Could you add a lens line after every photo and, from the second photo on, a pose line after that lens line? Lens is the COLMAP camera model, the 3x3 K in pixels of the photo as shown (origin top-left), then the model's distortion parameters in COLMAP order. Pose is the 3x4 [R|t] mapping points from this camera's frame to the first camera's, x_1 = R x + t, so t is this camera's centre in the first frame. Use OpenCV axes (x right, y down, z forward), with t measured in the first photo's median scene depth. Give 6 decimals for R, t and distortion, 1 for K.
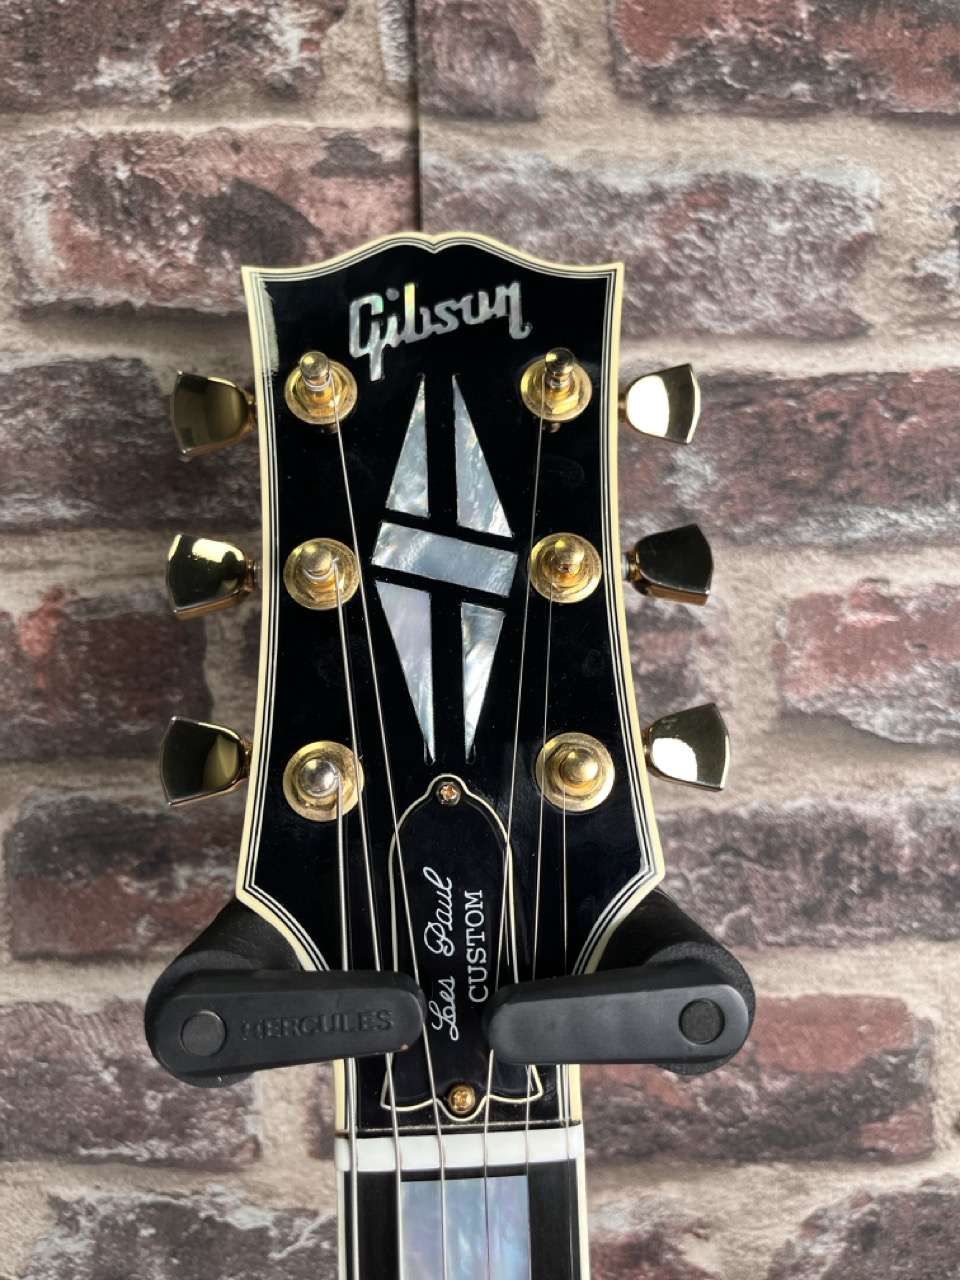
lens RADIAL K [[994.6, 0, 480.1], [0, 994.6, 644.4], [0, 0, 1]] dist [0.065252, -0.115959]
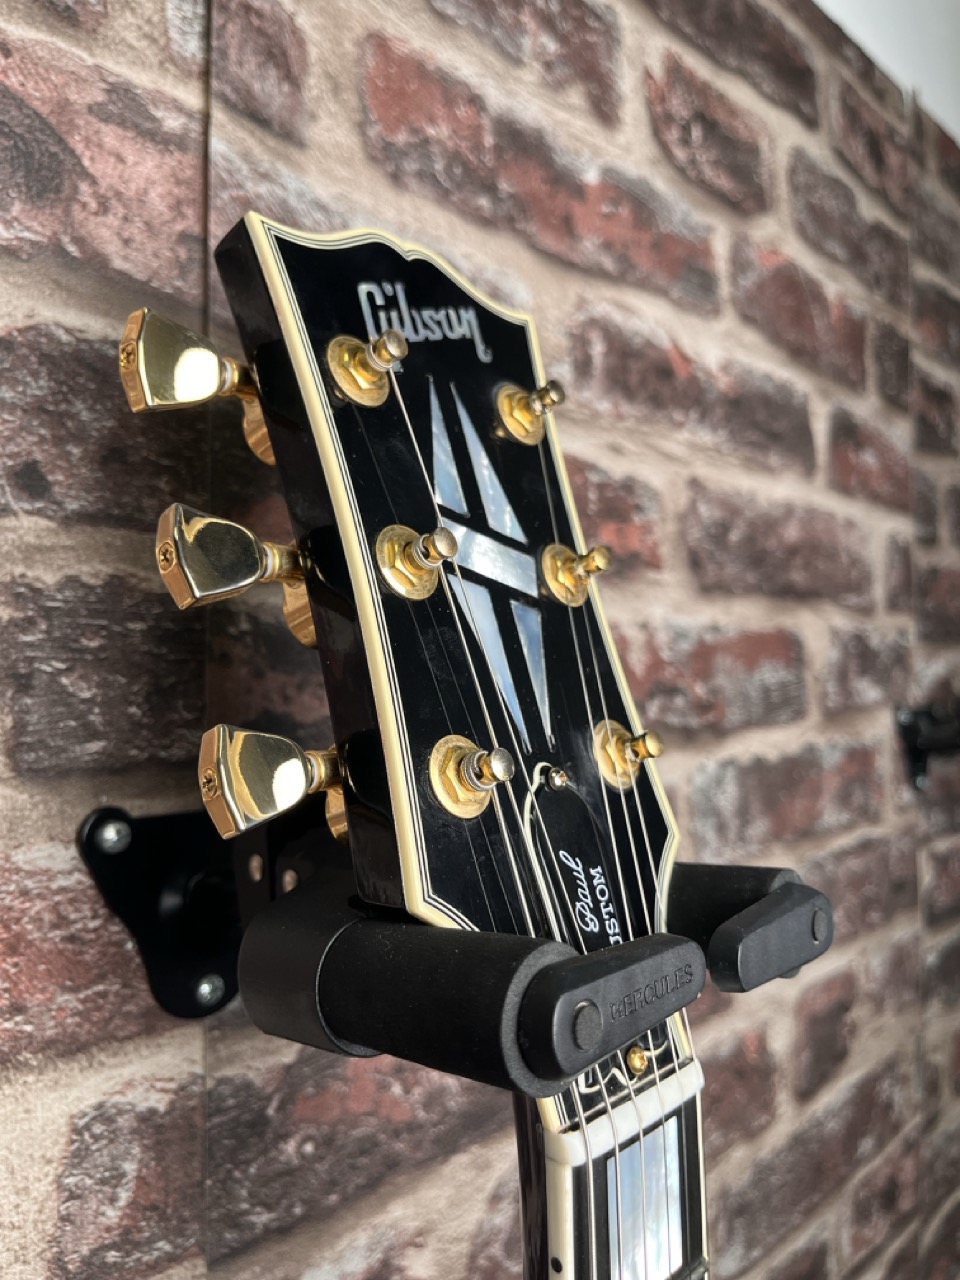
lens RADIAL K [[1001.1, 0, 482.8], [0, 1001.1, 632.1], [0, 0, 1]] dist [0.063732, -0.128398]
pose [[0.710152, 0.033090, 0.703271, -0.503490], [0.027667, 0.996812, -0.074839, 0.044368], [-0.703505, 0.072604, 0.706972, 0.186119]]
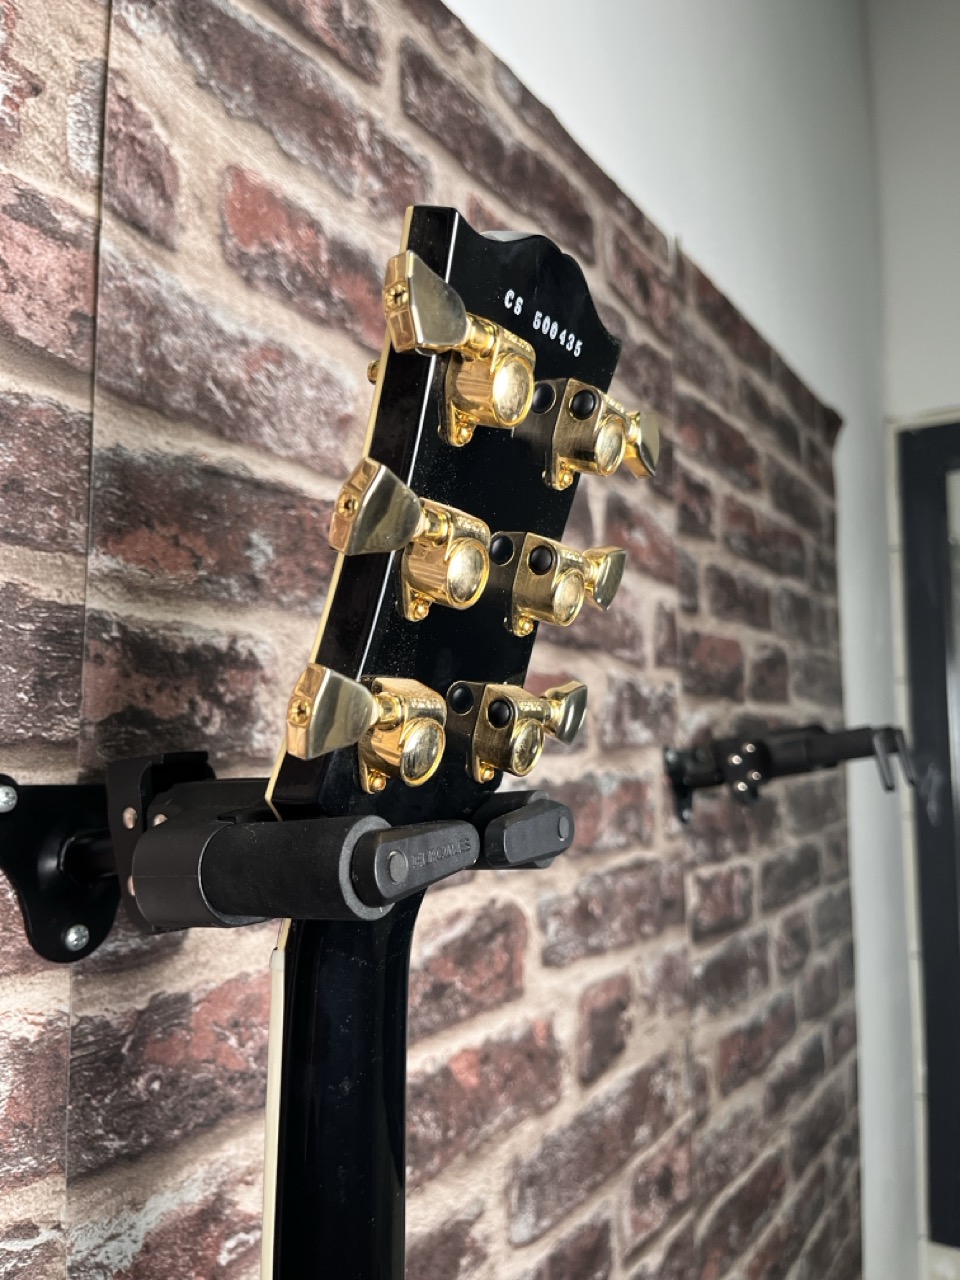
lens RADIAL K [[994.6, 0, 480.1], [0, 994.6, 644.4], [0, 0, 1]] dist [0.065252, -0.115959]
pose [[0.573845, 0.097553, 0.813133, -0.676845], [0.036620, 0.988831, -0.144475, 0.150677], [-0.818145, 0.112683, 0.563863, 0.041189]]
